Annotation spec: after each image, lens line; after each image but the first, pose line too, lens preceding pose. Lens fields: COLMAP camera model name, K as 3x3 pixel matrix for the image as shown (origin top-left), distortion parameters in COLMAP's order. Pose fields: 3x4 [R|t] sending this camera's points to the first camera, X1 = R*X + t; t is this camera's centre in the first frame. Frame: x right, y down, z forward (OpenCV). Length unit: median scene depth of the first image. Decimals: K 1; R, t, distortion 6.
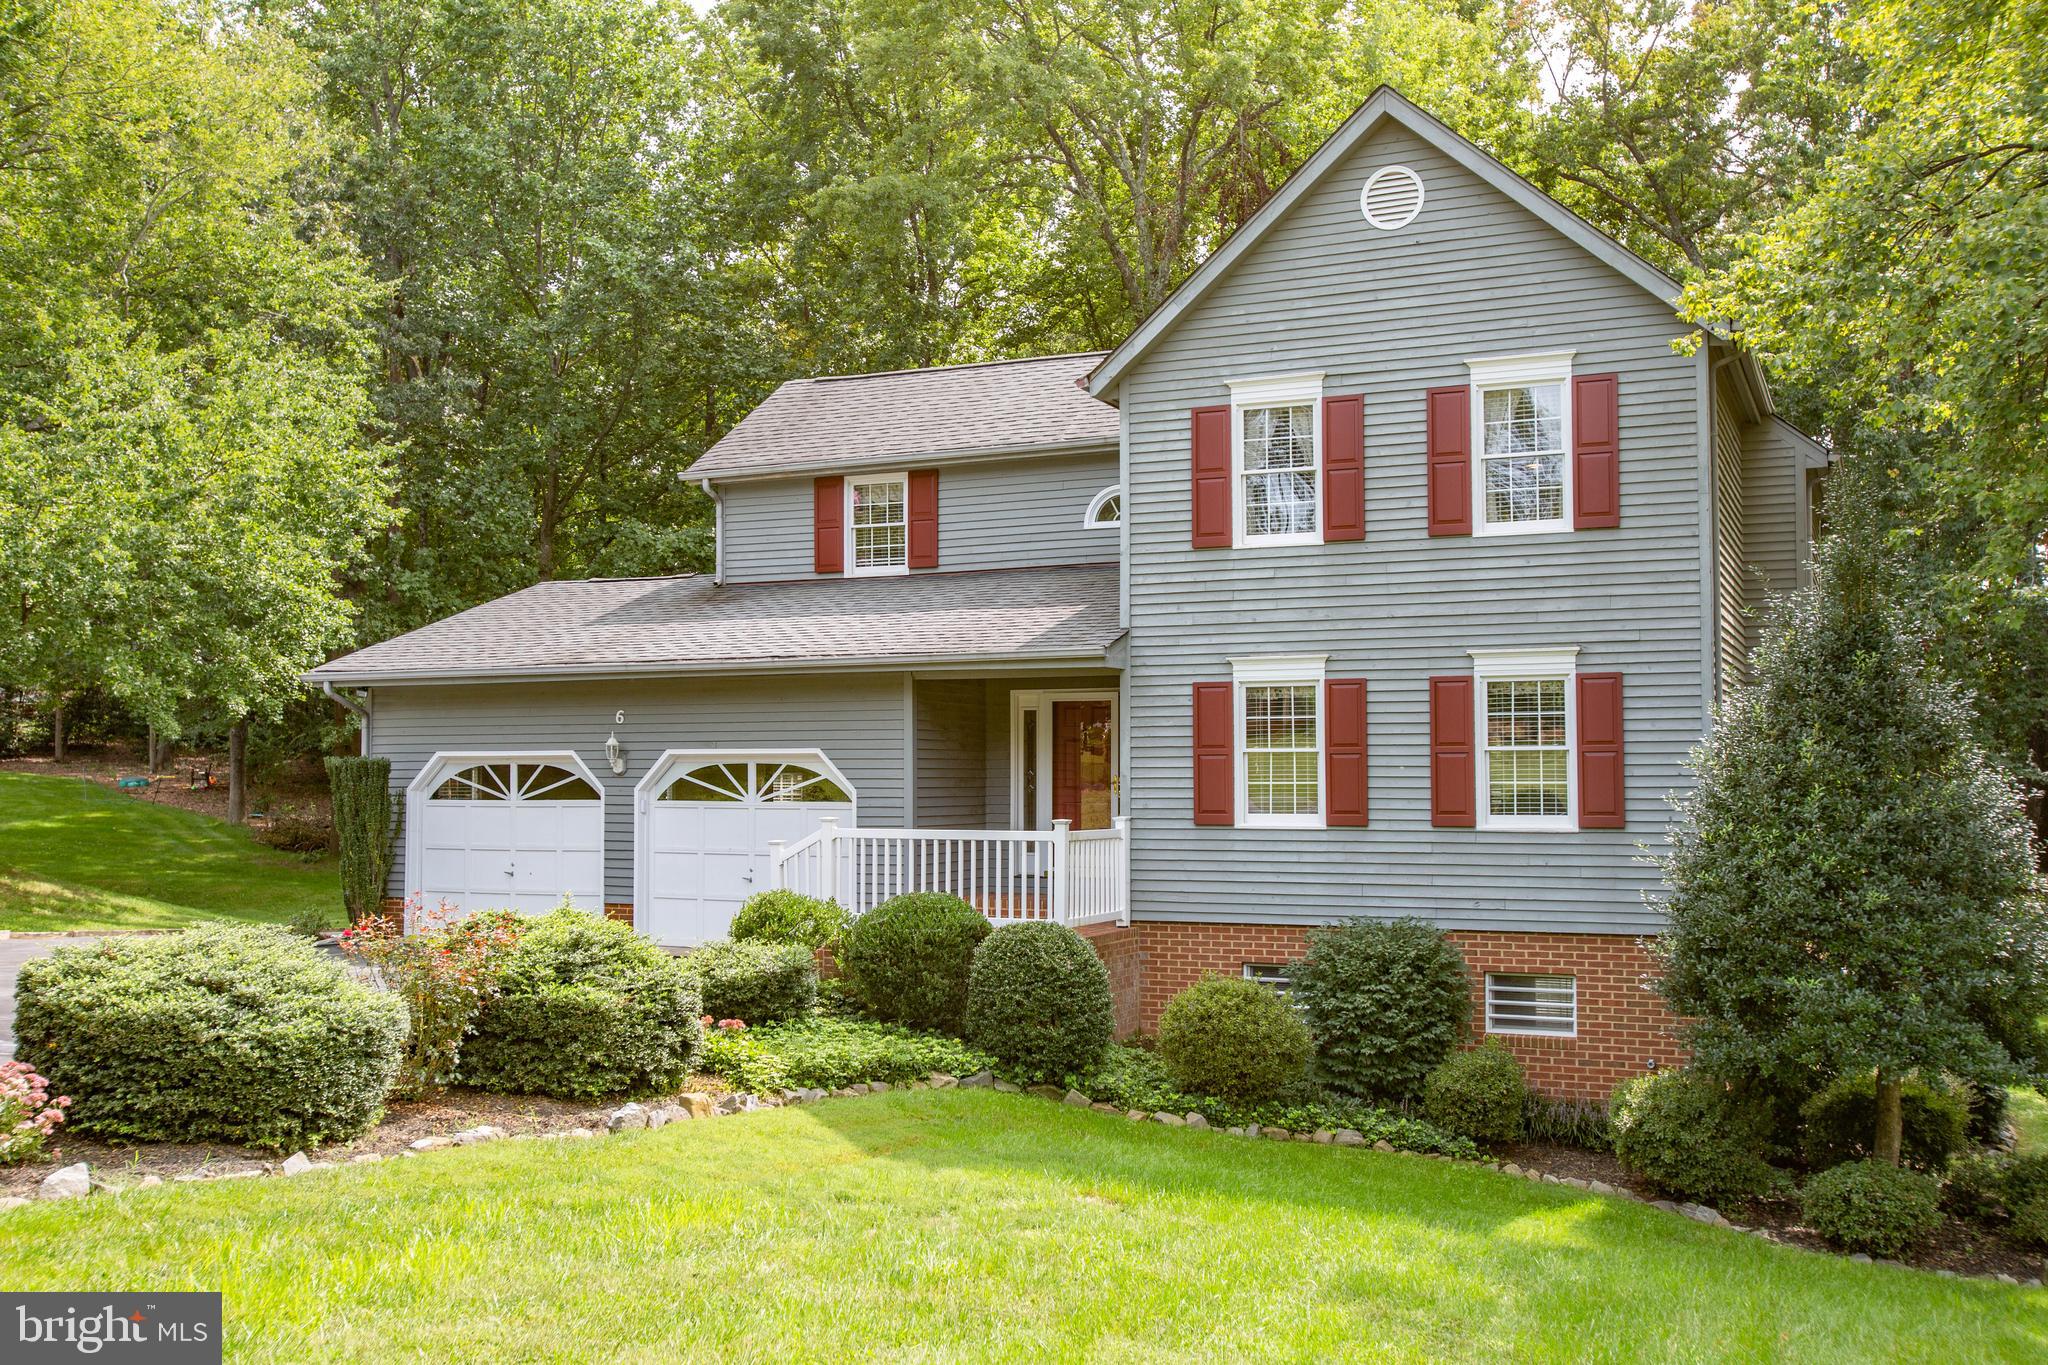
lens RADIAL K [[2058.1, 0, 1024.2], [0, 2058.1, 686.5], [0, 0, 1]] dist [-0.023567, 0.000000]
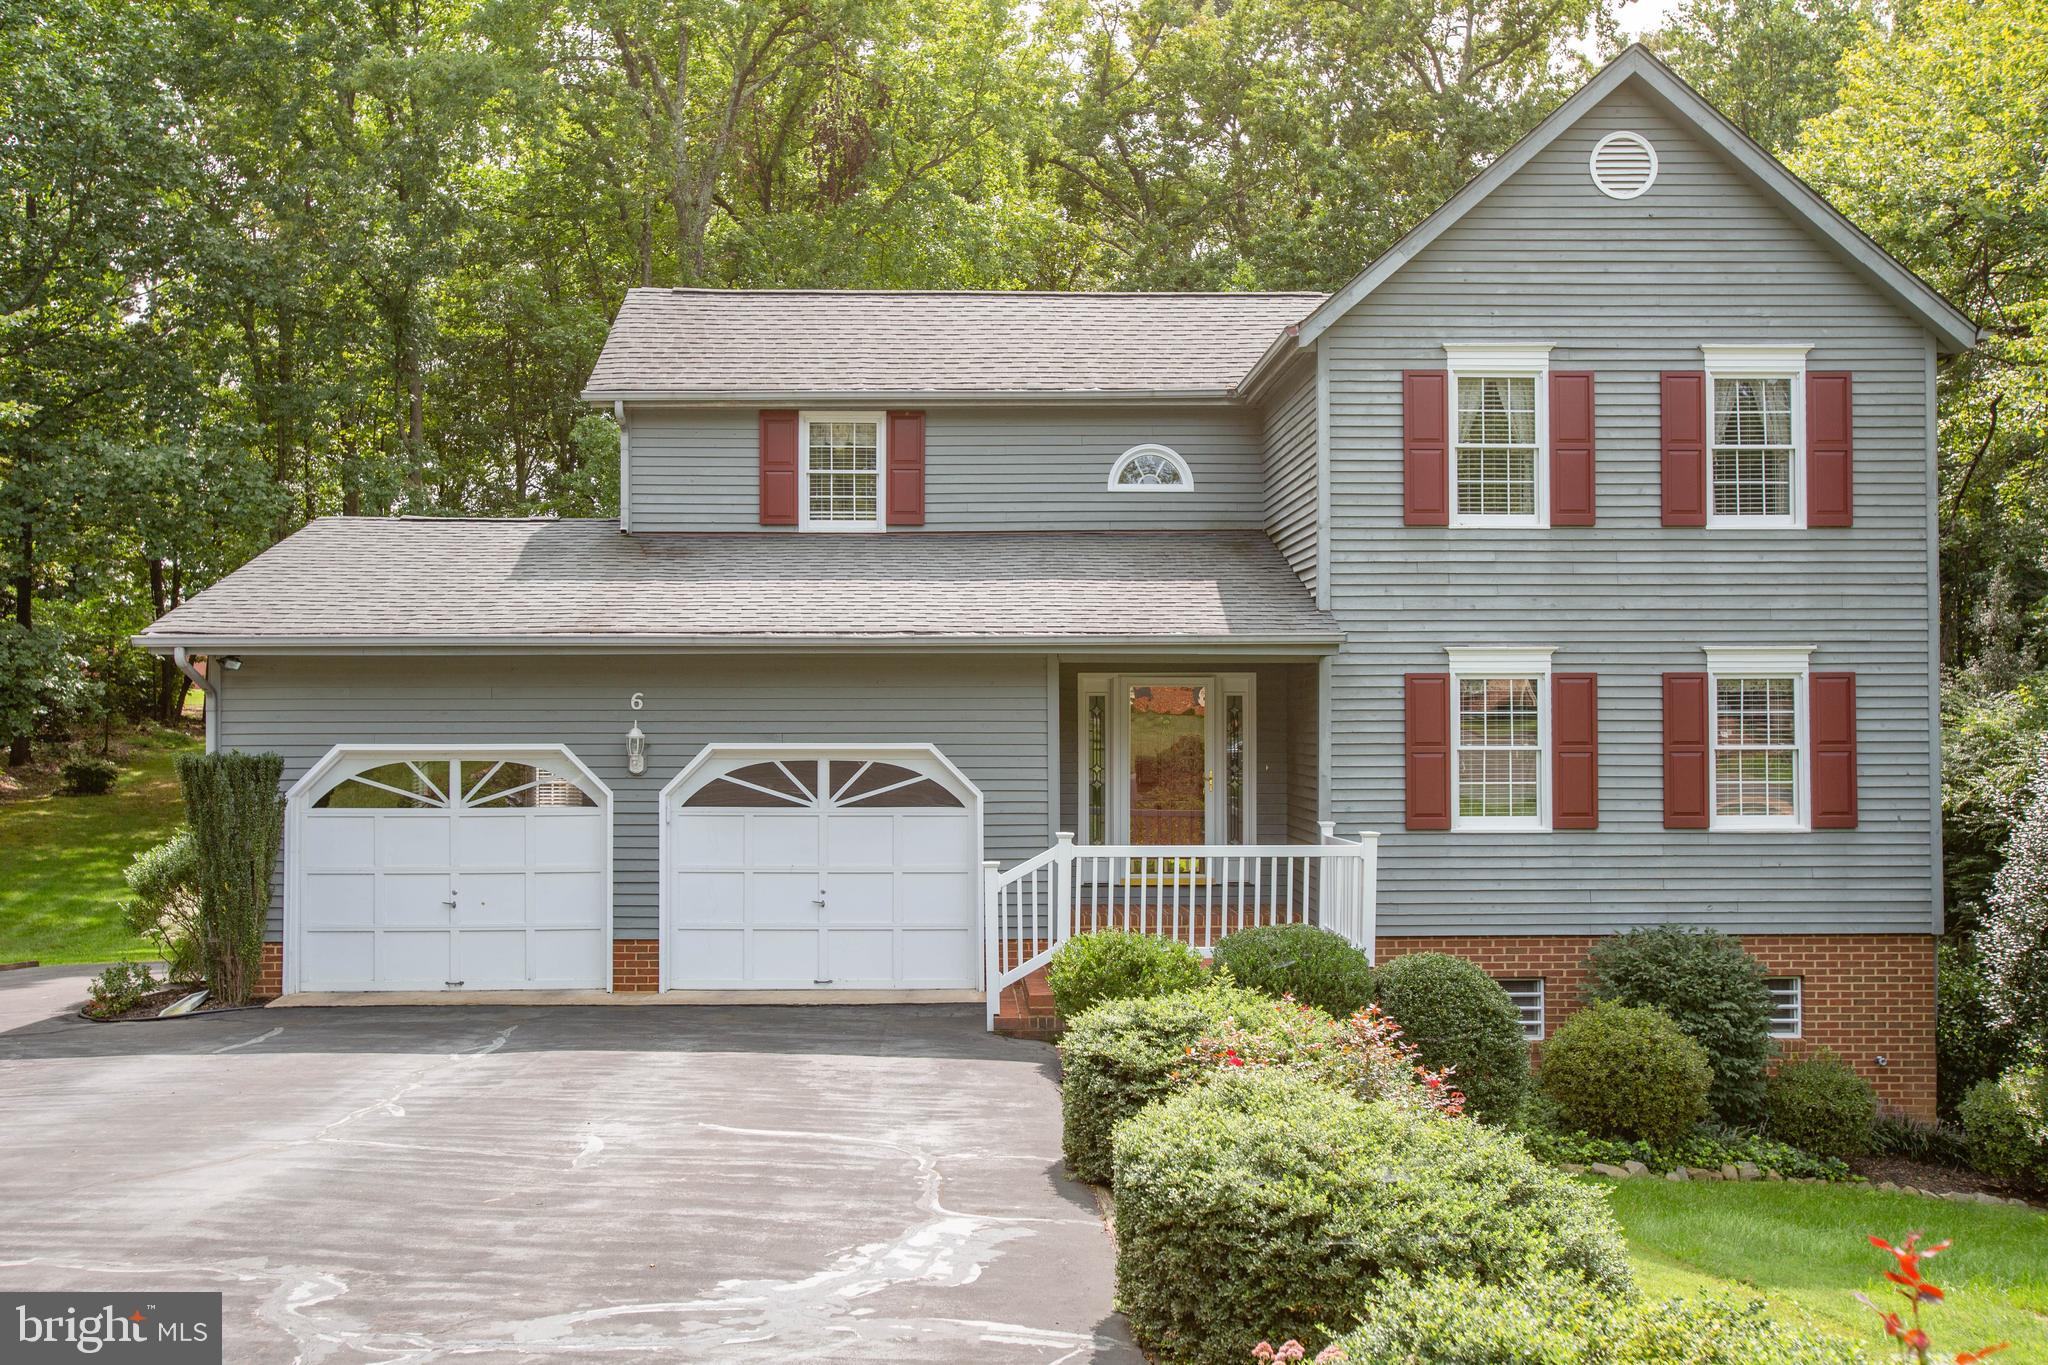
lens RADIAL K [[1958.1, 0, 1023.9], [0, 1958.1, 682.5], [0, 0, 1]] dist [-0.002000, 0.000000]
pose [[0.890244, 0.008723, 0.455400, -0.471305], [-0.020442, 0.999574, 0.020814, -0.012725], [-0.455025, -0.027839, 0.890043, 0.313020]]
